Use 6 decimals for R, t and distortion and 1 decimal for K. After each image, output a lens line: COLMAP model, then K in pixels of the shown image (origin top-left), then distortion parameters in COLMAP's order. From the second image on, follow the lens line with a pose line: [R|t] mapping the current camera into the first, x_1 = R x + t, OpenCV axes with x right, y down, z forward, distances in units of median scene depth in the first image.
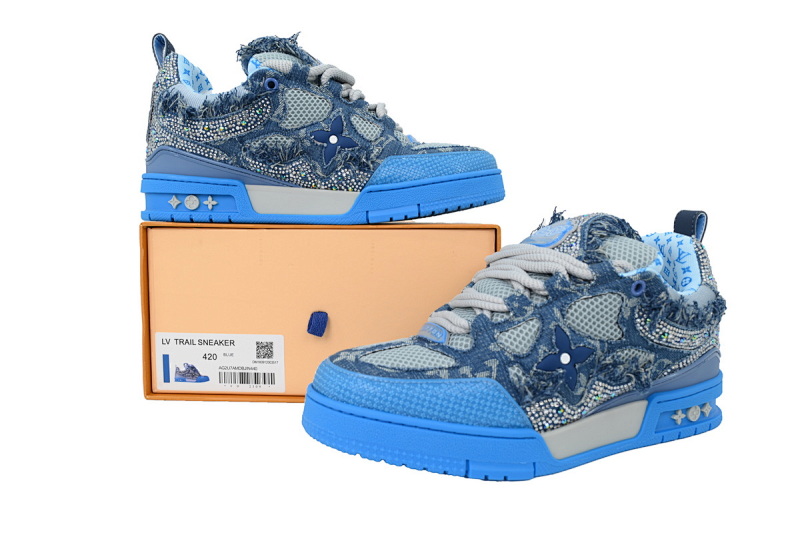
lens RADIAL K [[588.2, 0, 399.7], [0, 588.2, 266.3], [0, 0, 1]] dist [0.011403, 0.003717]
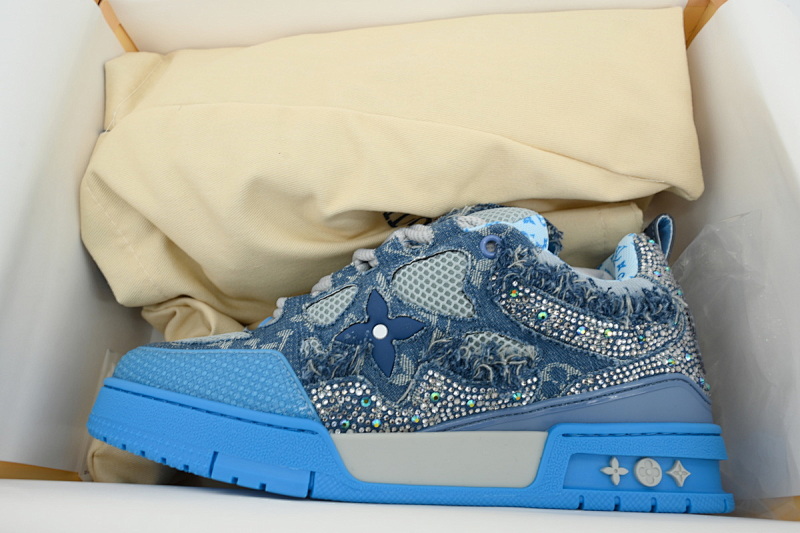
lens RADIAL K [[543.3, 0, 400.6], [0, 543.3, 264.1], [0, 0, 1]] dist [-0.007120, 0.000483]
pose [[0.942620, -0.058856, -0.328638, 0.523656], [-0.076521, 0.920050, -0.384255, 0.332062], [0.324979, 0.387355, 0.862754, 0.382103]]
